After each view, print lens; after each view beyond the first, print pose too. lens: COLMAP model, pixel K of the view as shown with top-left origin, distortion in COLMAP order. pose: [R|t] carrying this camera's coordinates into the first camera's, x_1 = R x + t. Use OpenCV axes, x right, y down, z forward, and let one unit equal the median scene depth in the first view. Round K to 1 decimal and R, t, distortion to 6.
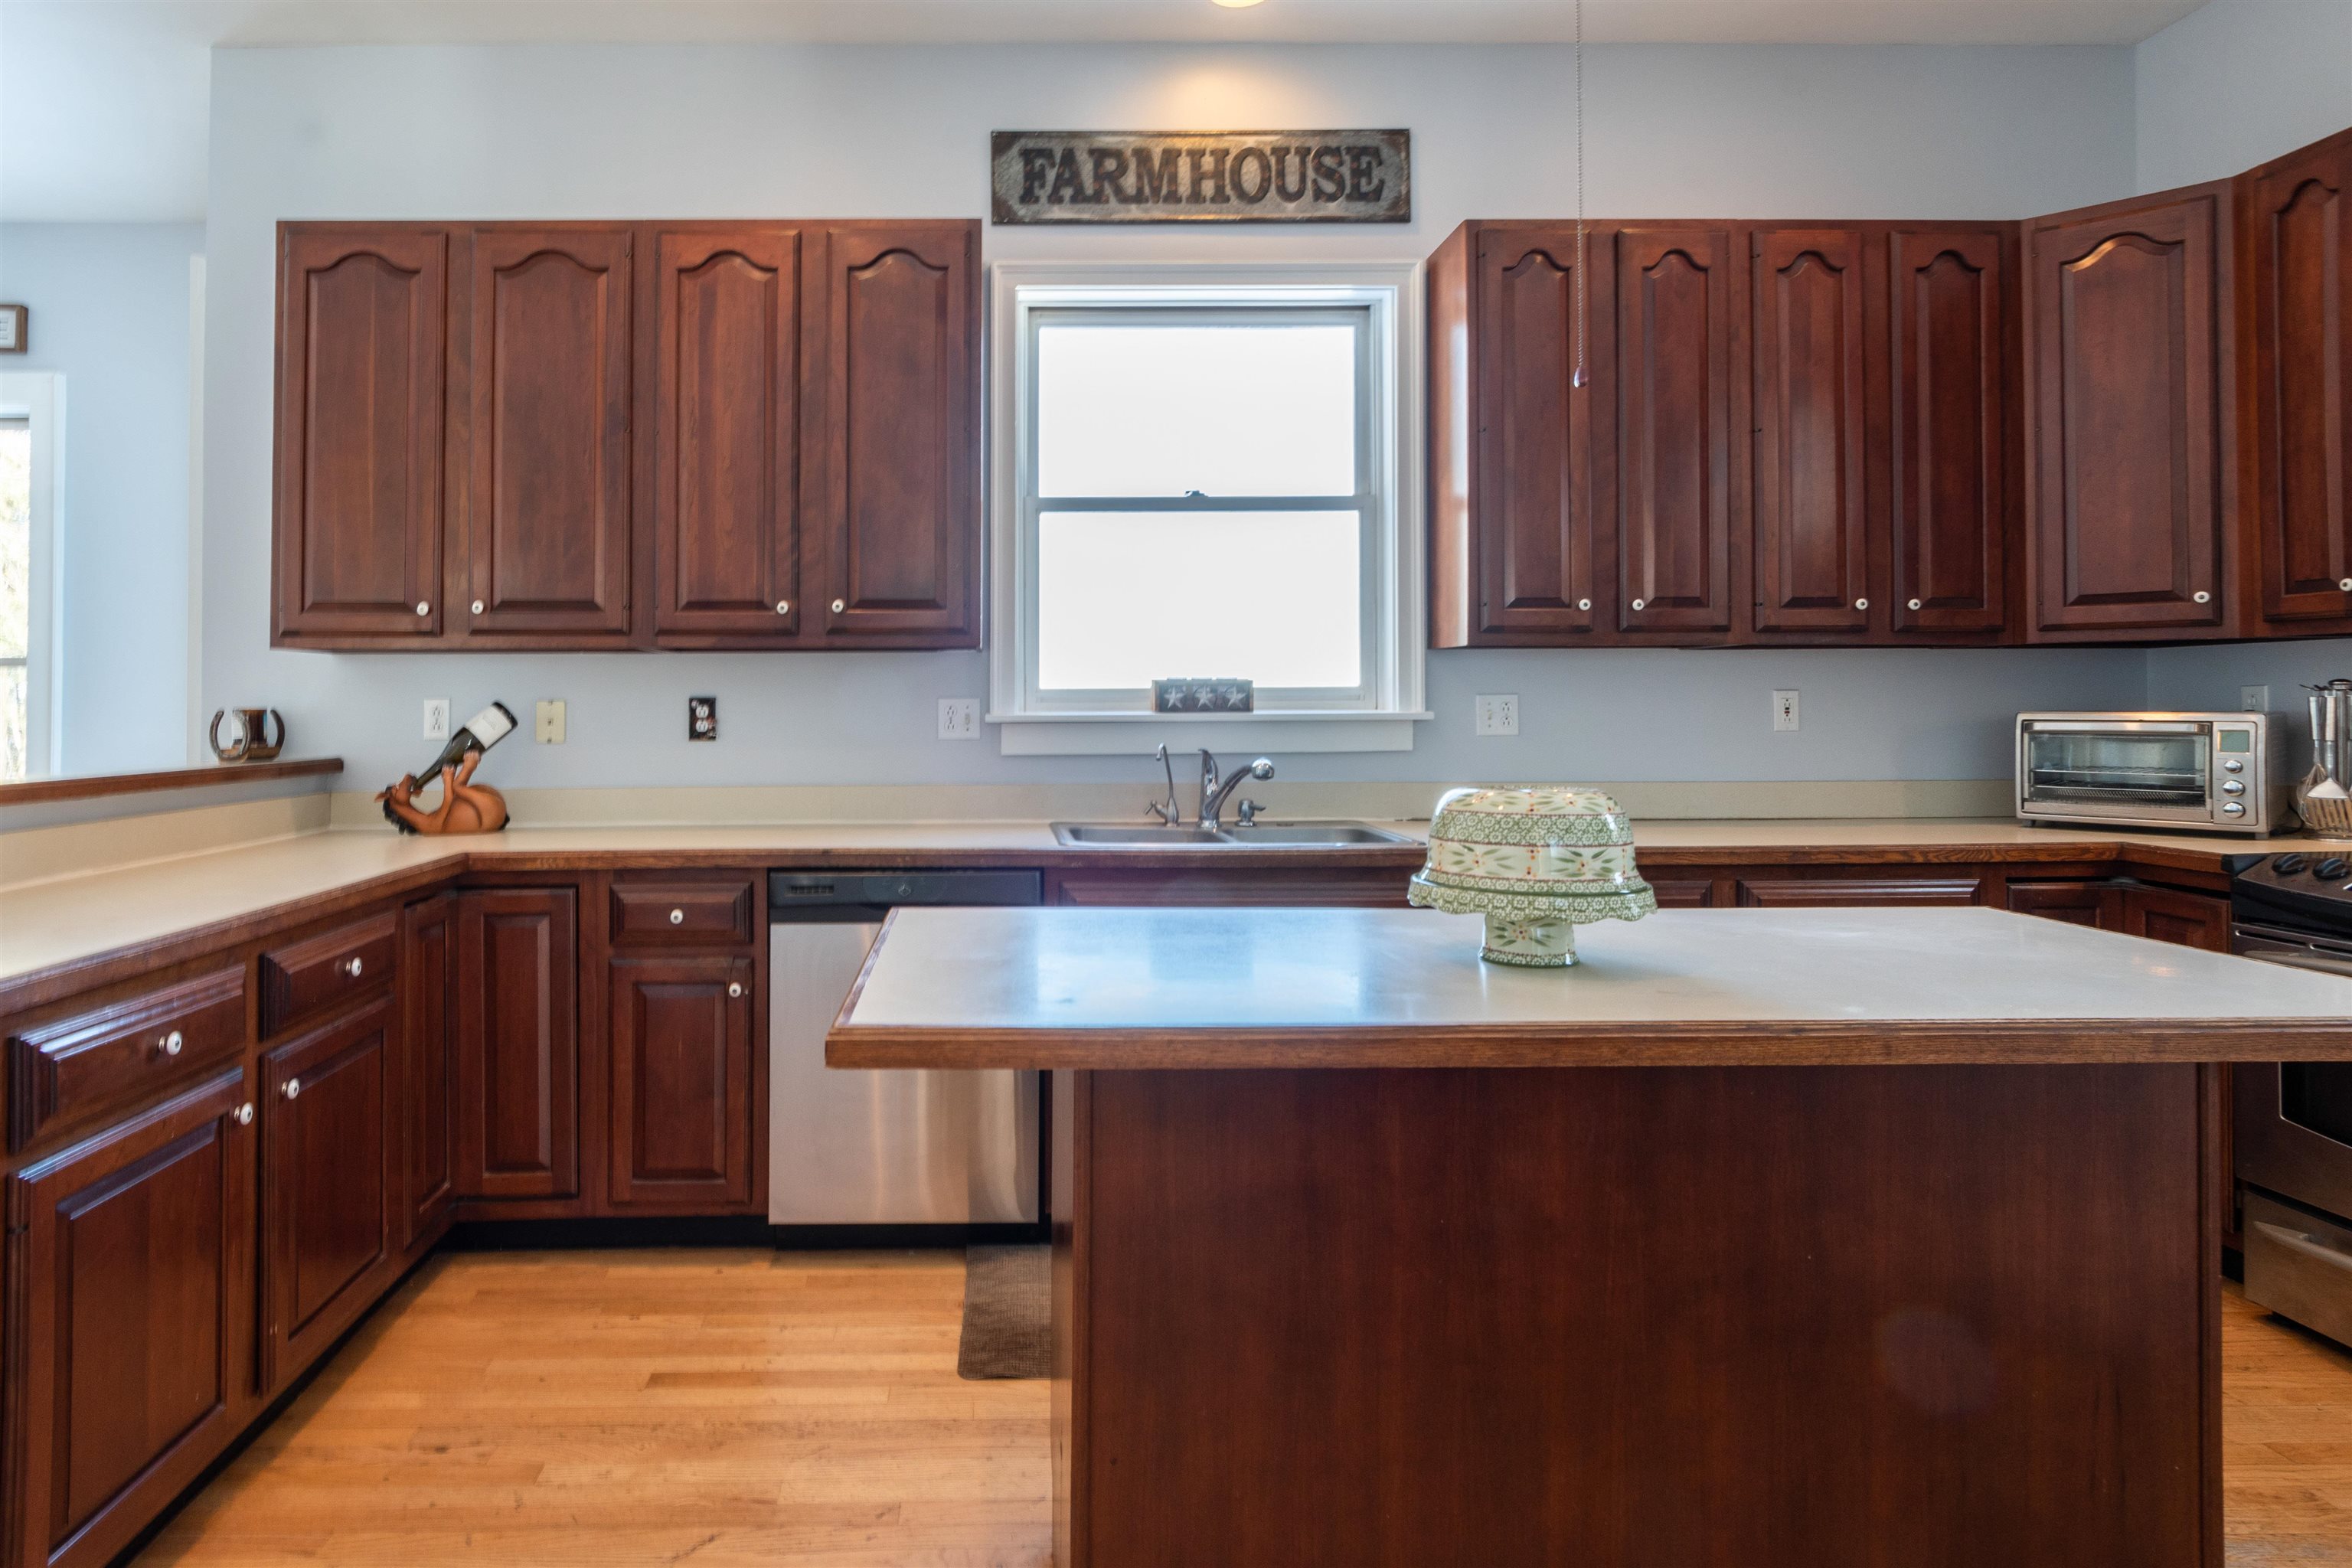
lens RADIAL K [[1280.6, 0, 1002.7], [0, 1280.6, 699.6], [0, 0, 1]] dist [-0.000235, -0.001450]
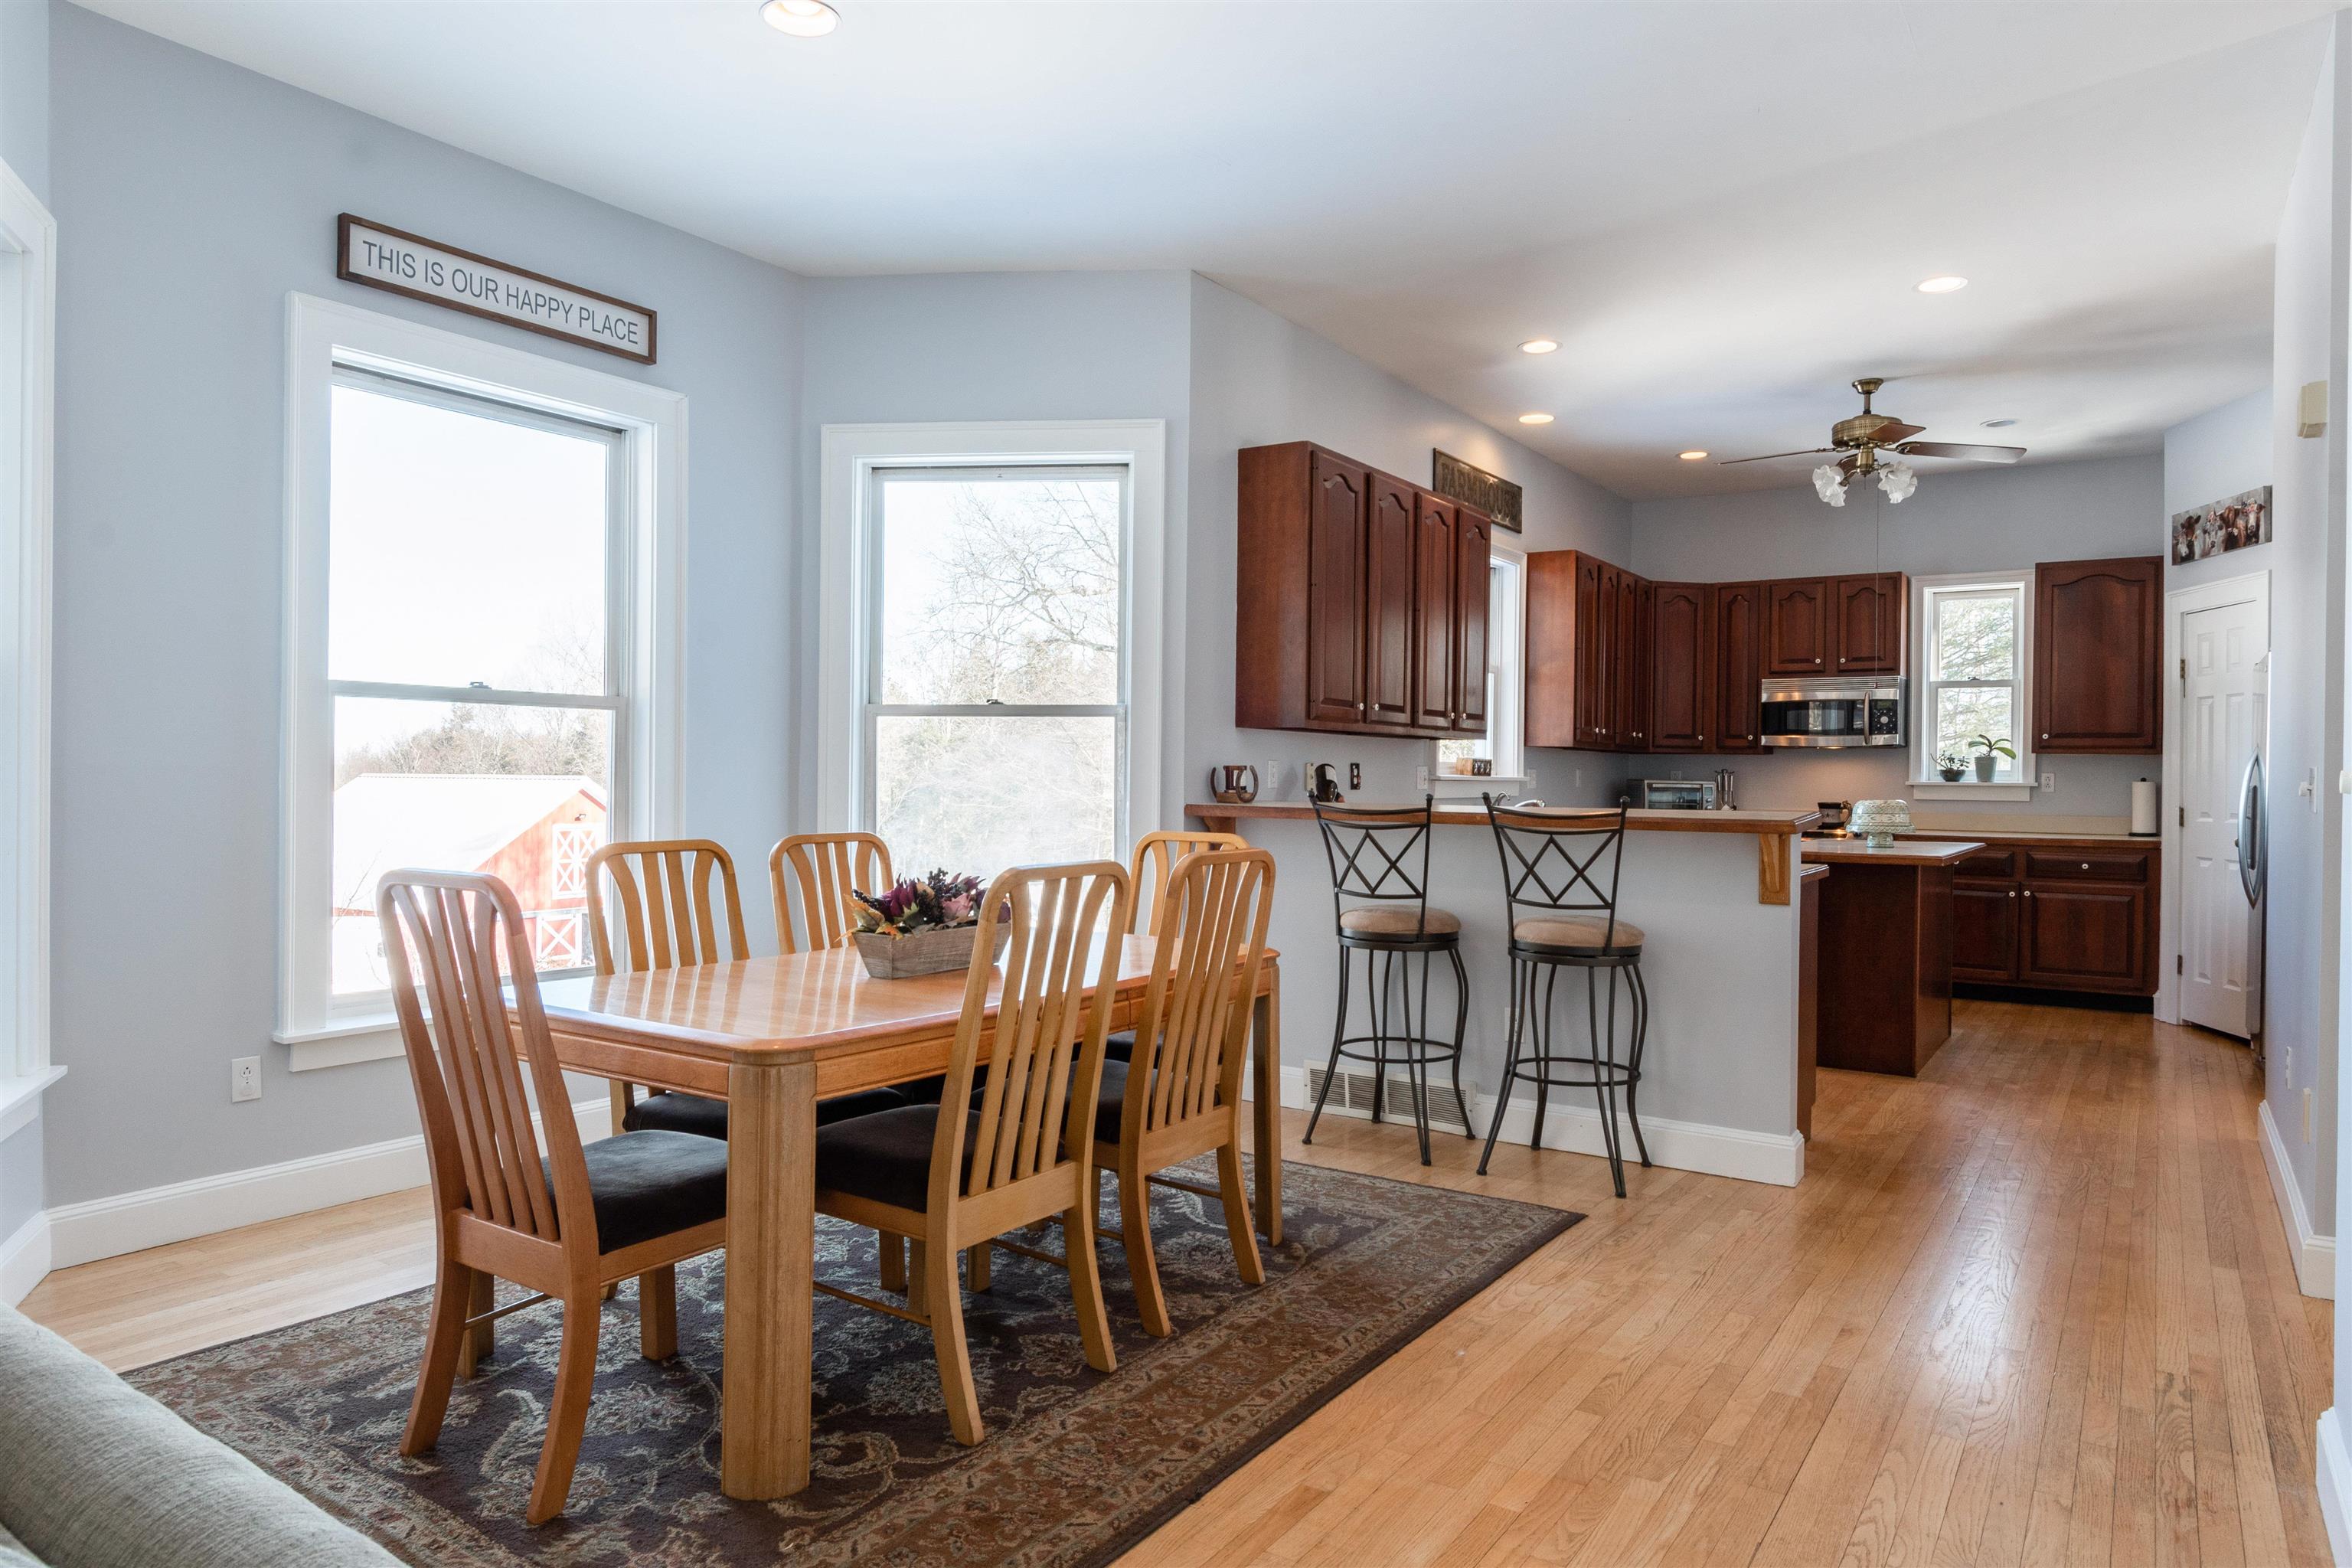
lens RADIAL K [[1451.2, 0, 1184.6], [0, 1451.2, 795.0], [0, 0, 1]] dist [-0.006663, -0.002831]
pose [[0.569528, 0.000273, 0.821972, -1.880018], [-0.020316, 0.999699, 0.013744, 0.017703], [-0.821721, -0.024527, 0.569362, 0.126090]]
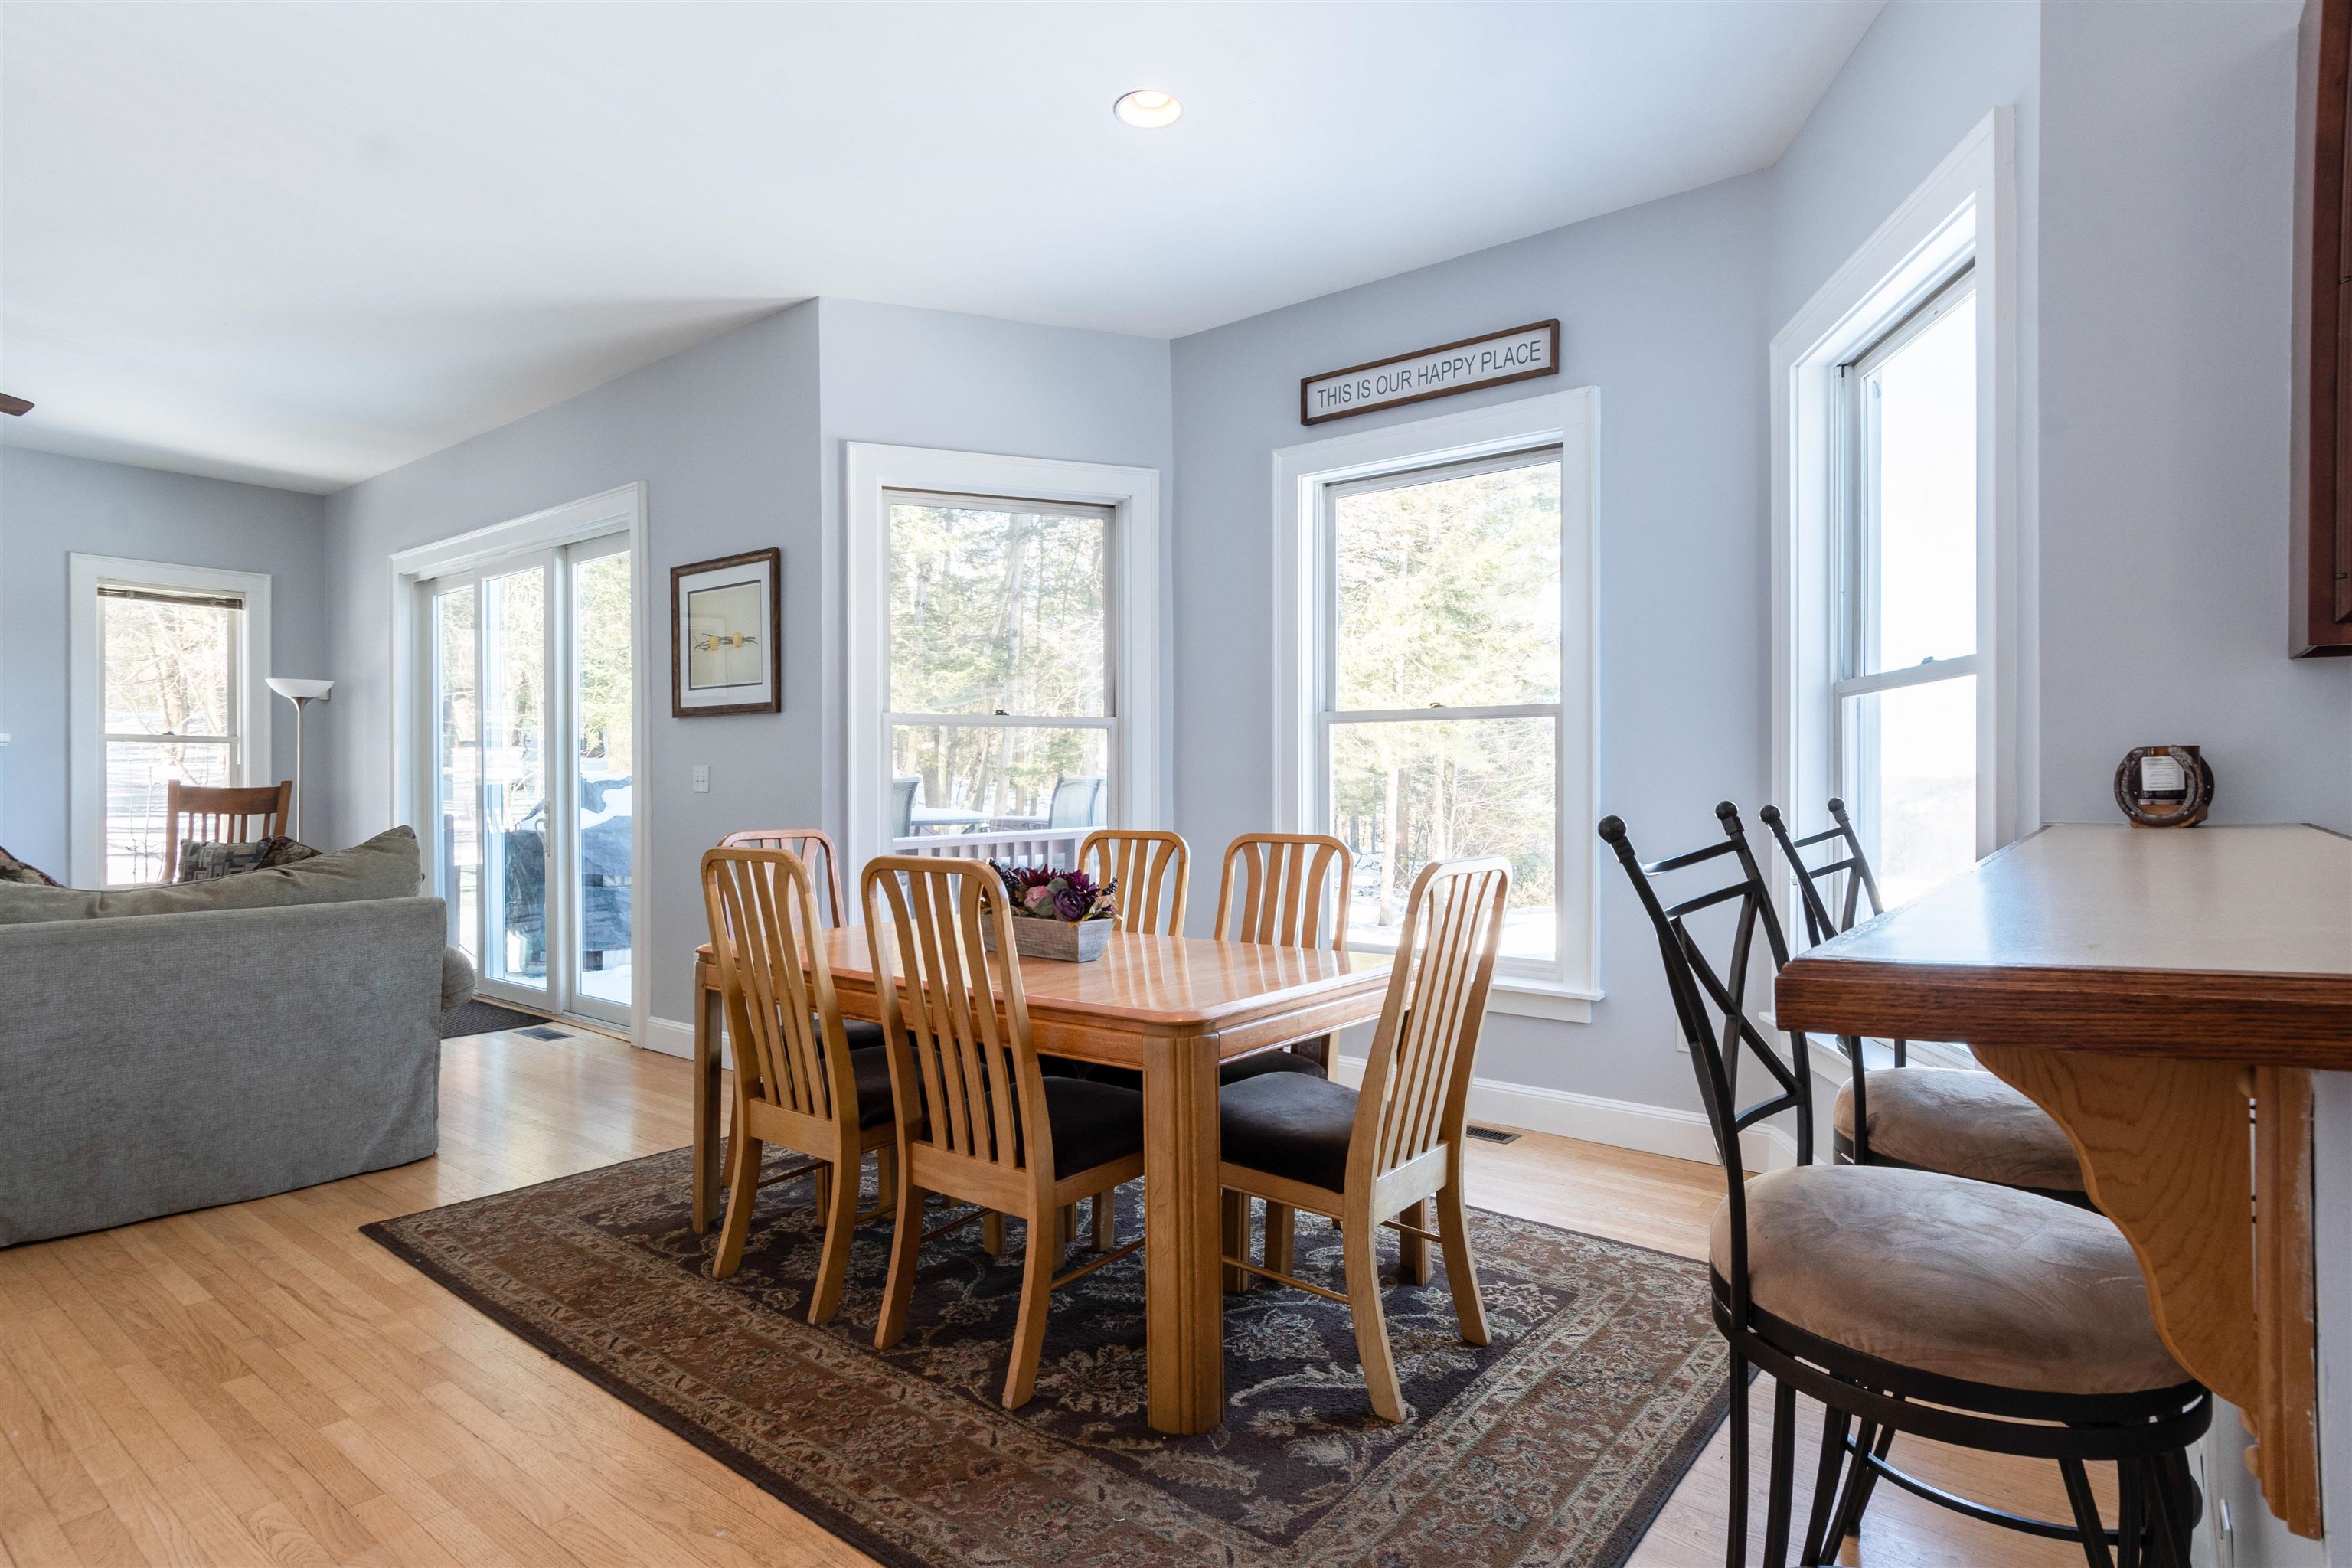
lens RADIAL K [[1236.7, 0, 1157.8], [0, 1236.7, 778.0], [0, 0, 1]] dist [-0.001420, -0.000249]
pose [[0.769192, 0.002319, -0.639013, -0.565542], [0.004789, 0.999944, 0.009393, 0.014490], [0.638999, -0.010286, 0.769139, 0.175701]]
